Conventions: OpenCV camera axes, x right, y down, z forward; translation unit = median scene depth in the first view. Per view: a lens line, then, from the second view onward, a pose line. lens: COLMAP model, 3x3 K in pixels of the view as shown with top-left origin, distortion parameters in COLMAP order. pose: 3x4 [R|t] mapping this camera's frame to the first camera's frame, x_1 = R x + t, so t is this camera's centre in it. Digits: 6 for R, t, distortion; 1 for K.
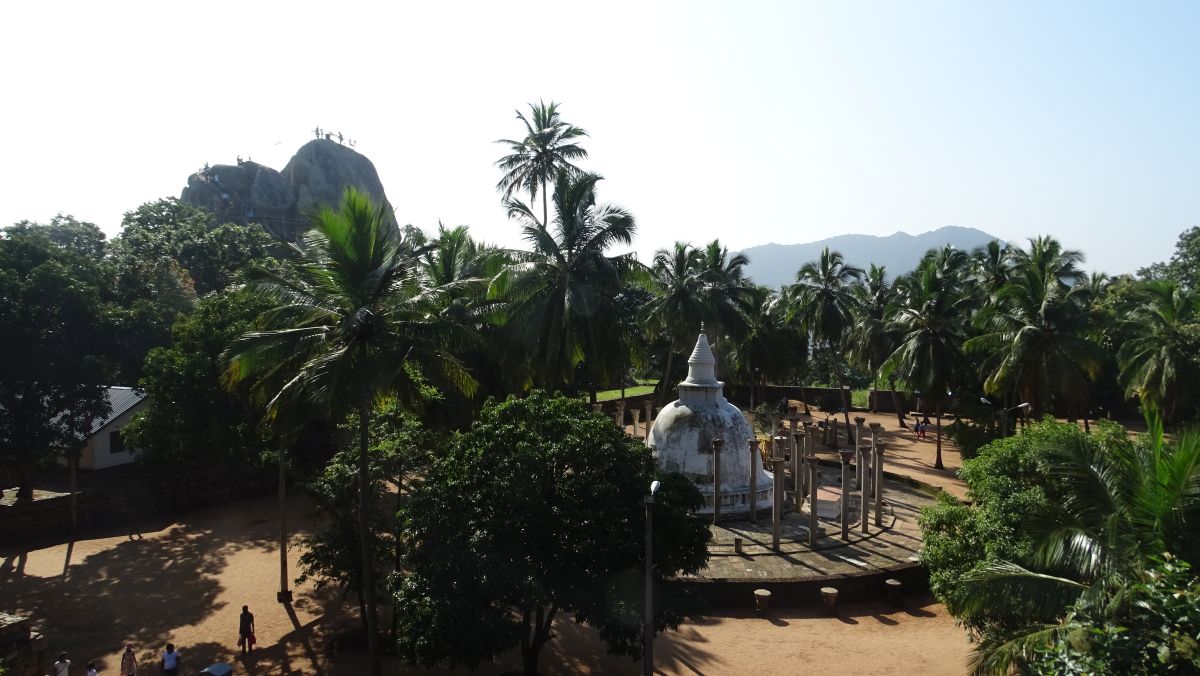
lens RADIAL K [[840.8, 0, 600.0], [0, 840.8, 338.0], [0, 0, 1]] dist [-0.009042, 0.010213]
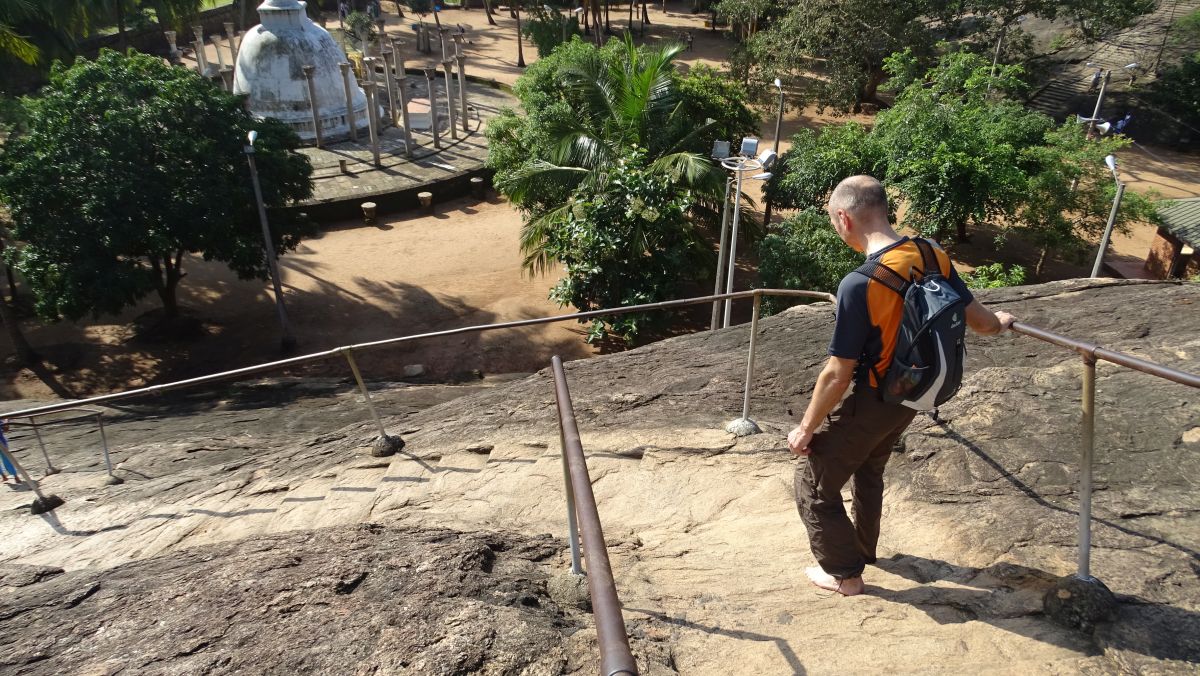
lens RADIAL K [[840.8, 0, 600.0], [0, 840.8, 338.0], [0, 0, 1]] dist [-0.009042, 0.010213]
pose [[0.900179, -0.215206, 0.378636, 0.000337], [0.018585, 0.887575, 0.460287, -0.055340], [-0.435124, -0.407304, 0.802976, -0.131754]]
